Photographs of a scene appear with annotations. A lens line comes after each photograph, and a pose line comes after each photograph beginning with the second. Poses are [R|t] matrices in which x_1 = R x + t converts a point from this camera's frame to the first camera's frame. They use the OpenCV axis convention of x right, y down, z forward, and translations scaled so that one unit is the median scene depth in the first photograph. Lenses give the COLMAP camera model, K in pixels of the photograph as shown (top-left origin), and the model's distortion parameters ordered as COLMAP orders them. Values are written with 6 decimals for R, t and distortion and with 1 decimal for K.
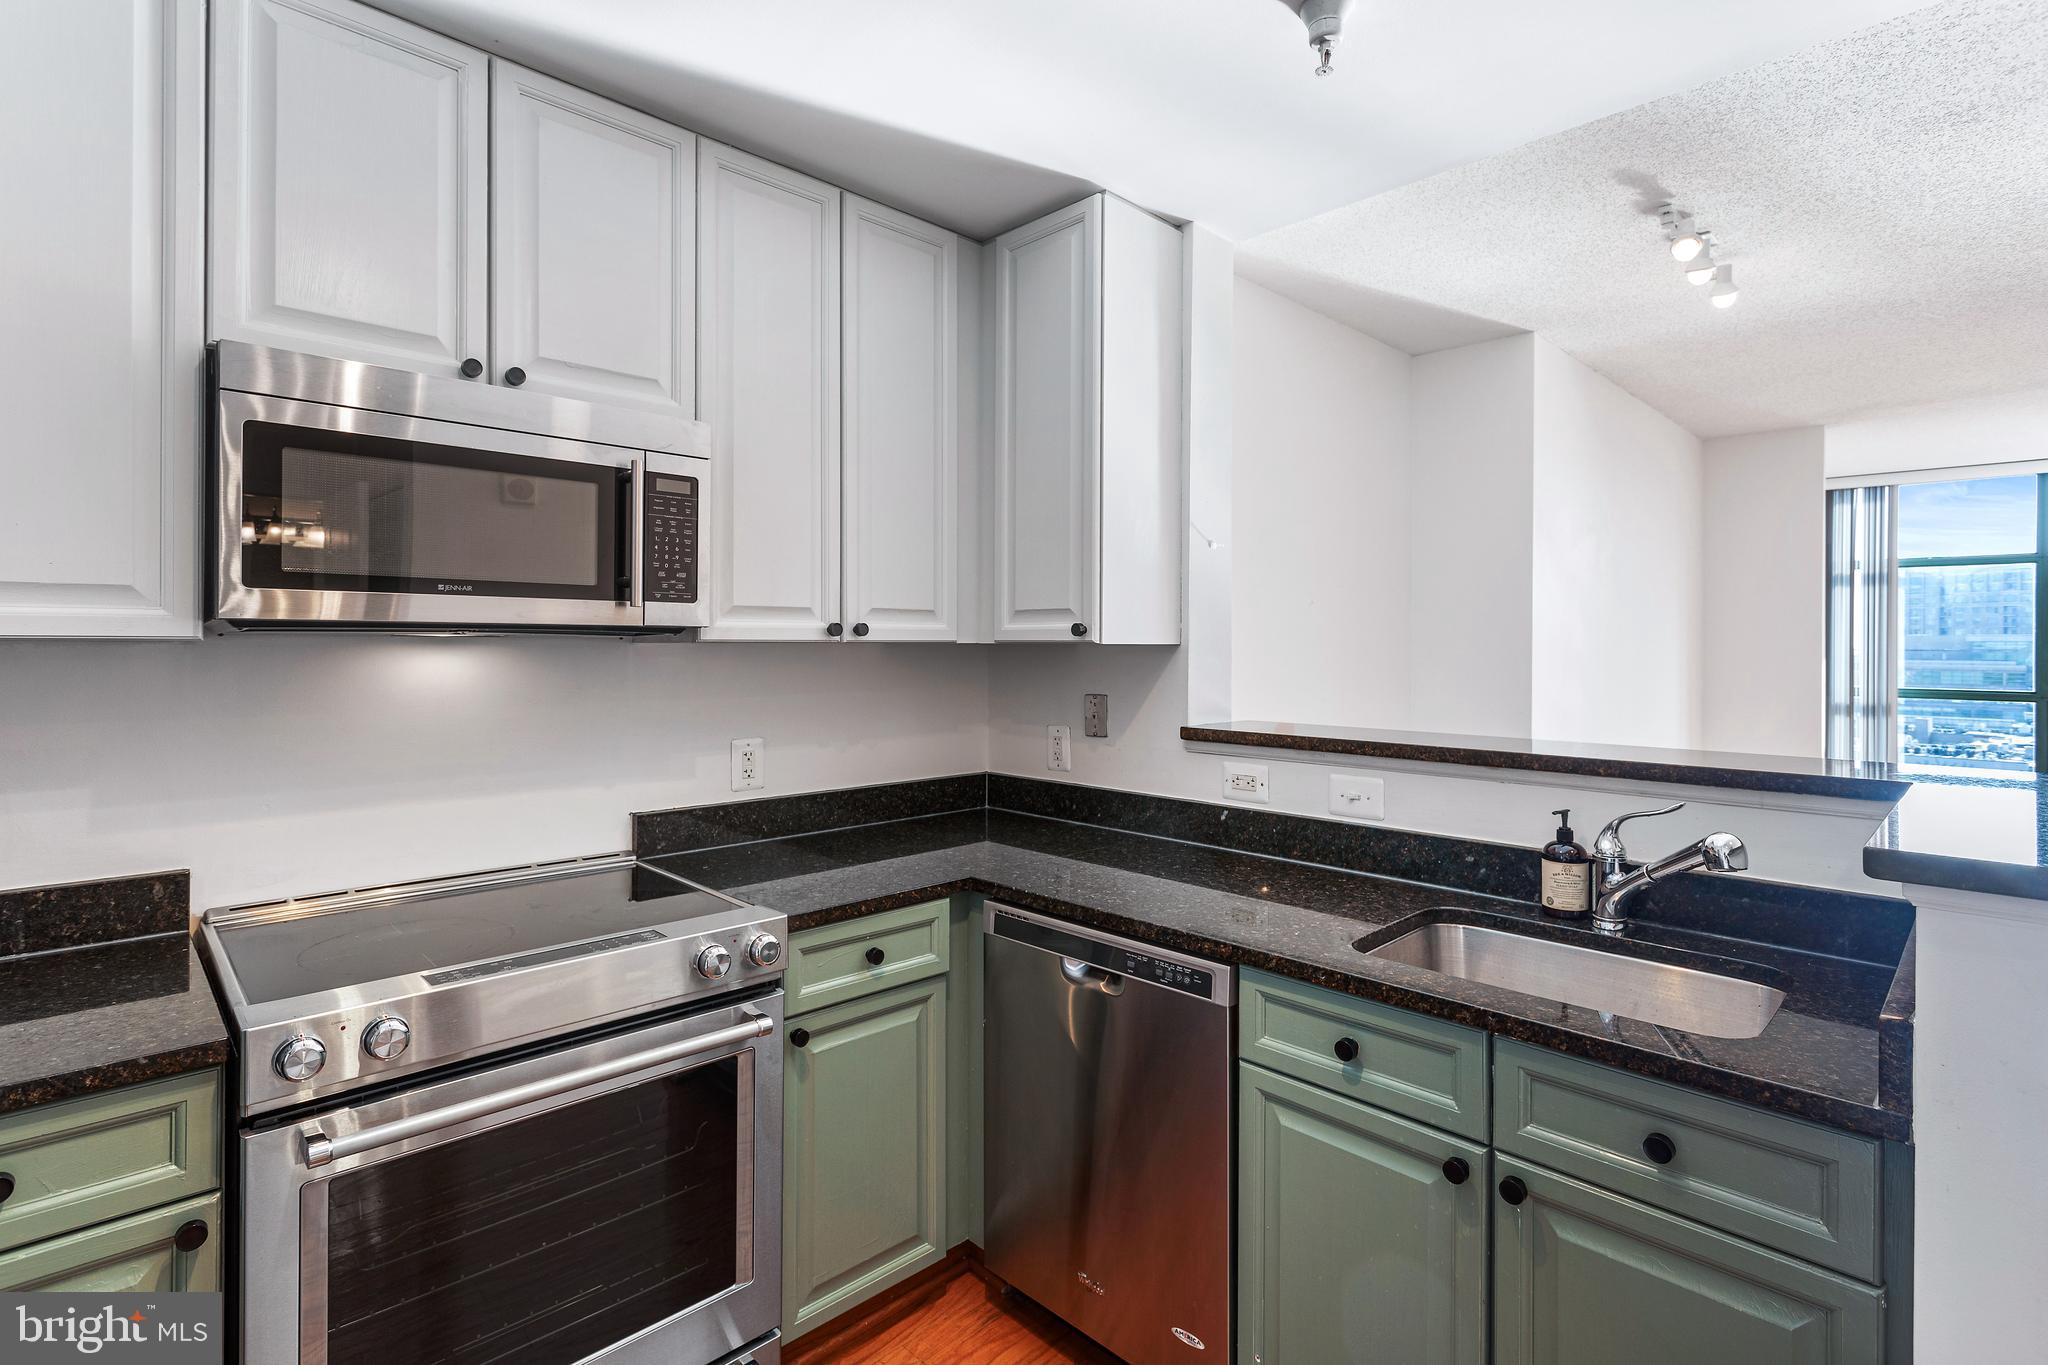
lens RADIAL K [[986.2, 0, 1013.8], [0, 986.2, 644.4], [0, 0, 1]] dist [-0.002091, 0.000055]
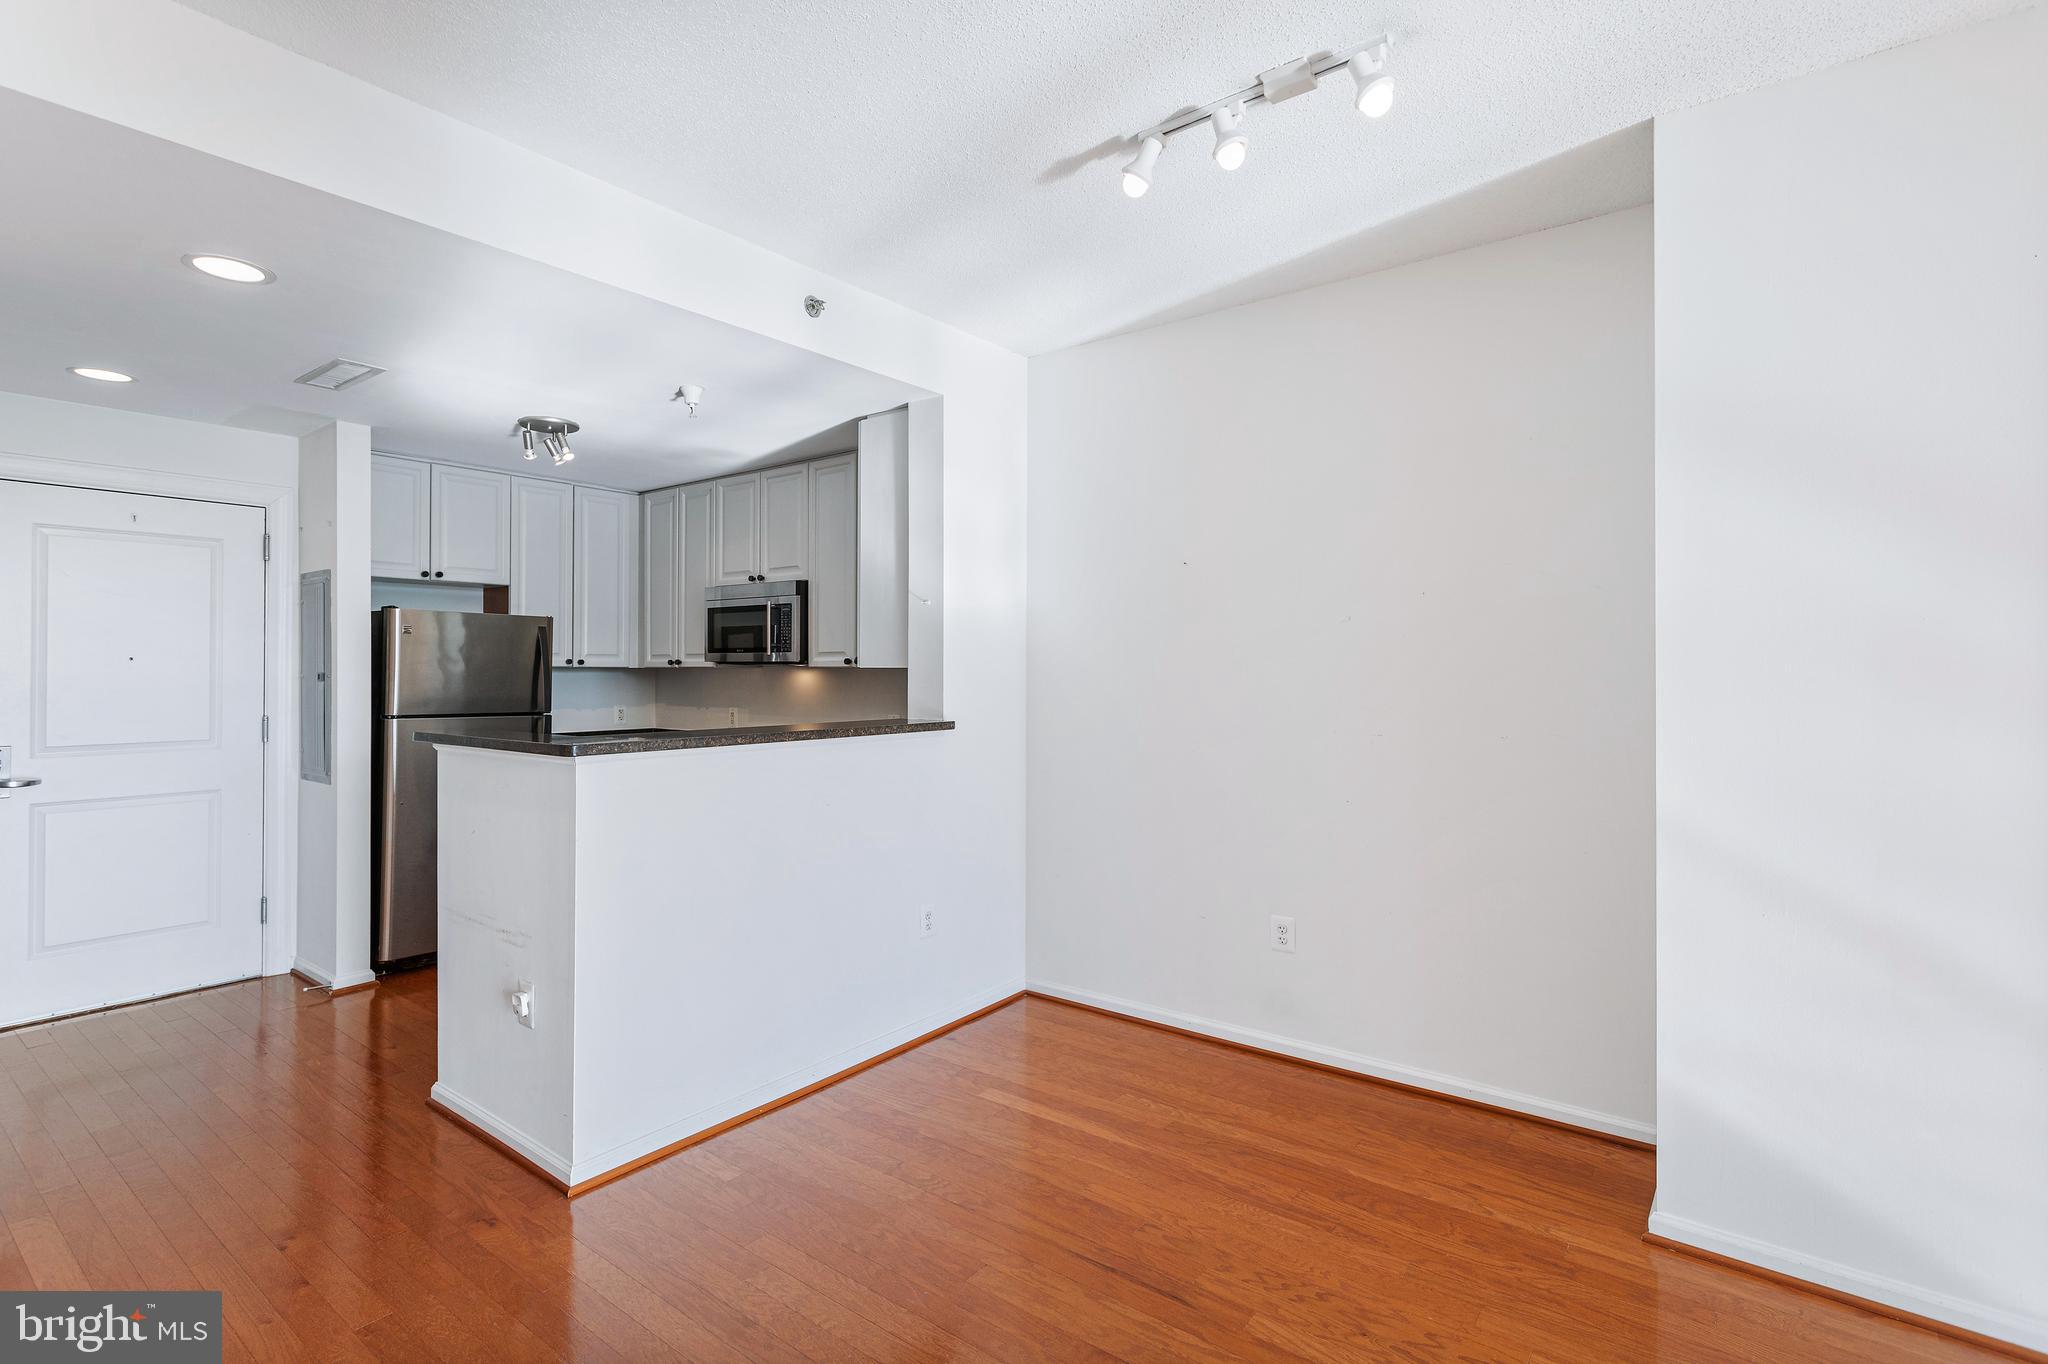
lens RADIAL K [[968.3, 0, 999.5], [0, 968.3, 665.2], [0, 0, 1]] dist [-0.000962, 0.000762]
pose [[0.132607, -0.006265, -0.991149, 2.182414], [-0.000020, 0.999980, -0.006323, 0.007507], [0.991169, 0.000858, 0.132604, 1.173371]]
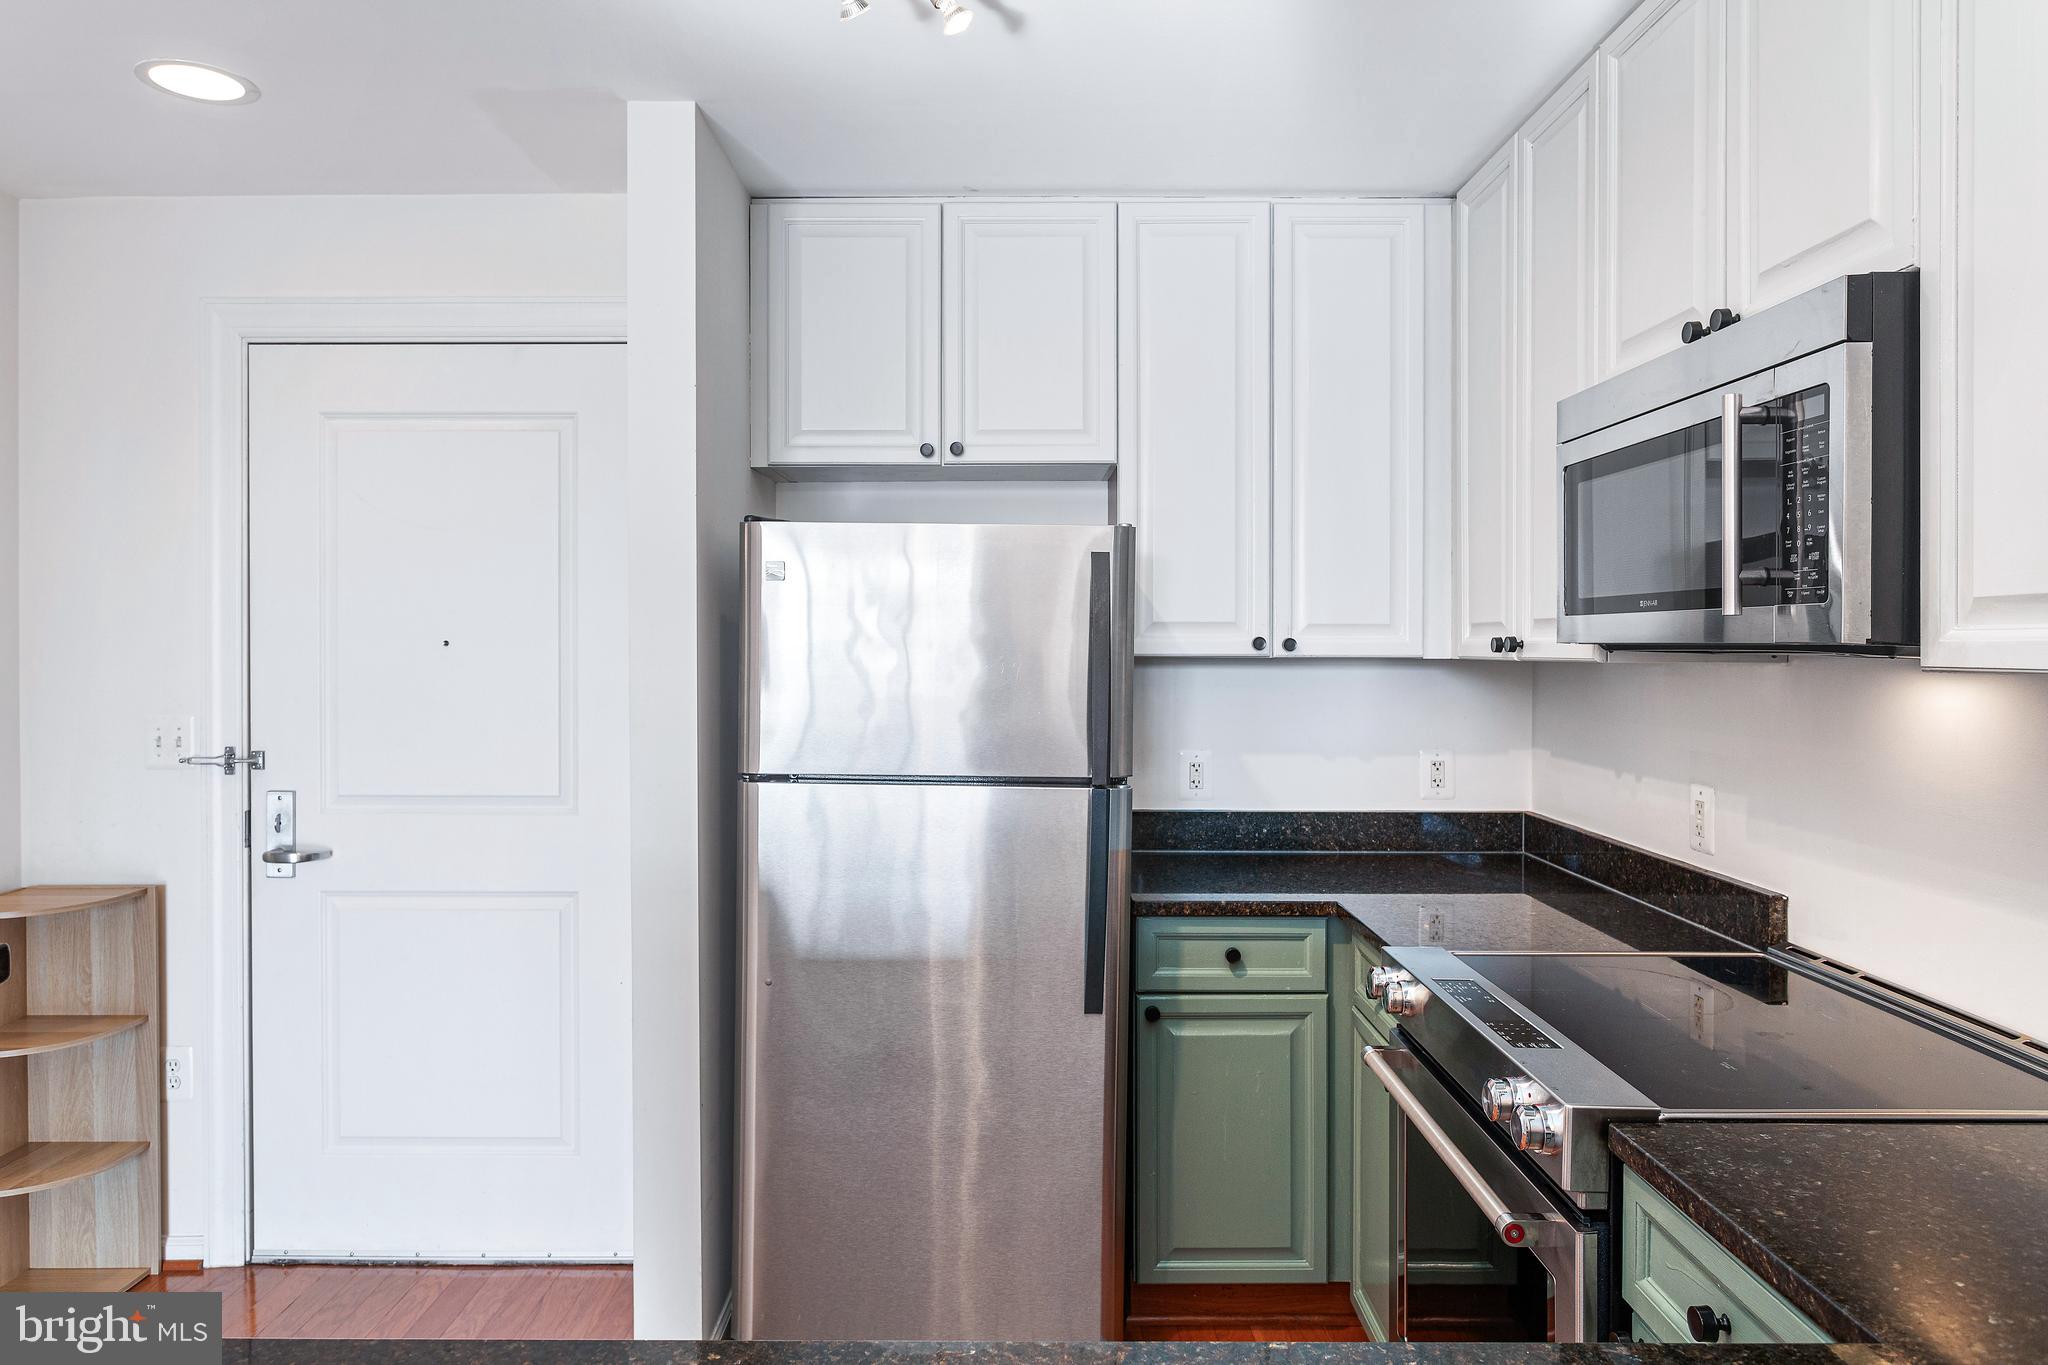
lens RADIAL K [[1299.8, 0, 1018.3], [0, 1299.8, 655.0], [0, 0, 1]] dist [-0.002092, 0.001970]
pose [[-0.697266, 0.002906, -0.716807, 0.529534], [-0.001380, 0.999984, 0.005397, -0.014502], [0.716811, 0.004752, -0.697251, 1.162515]]
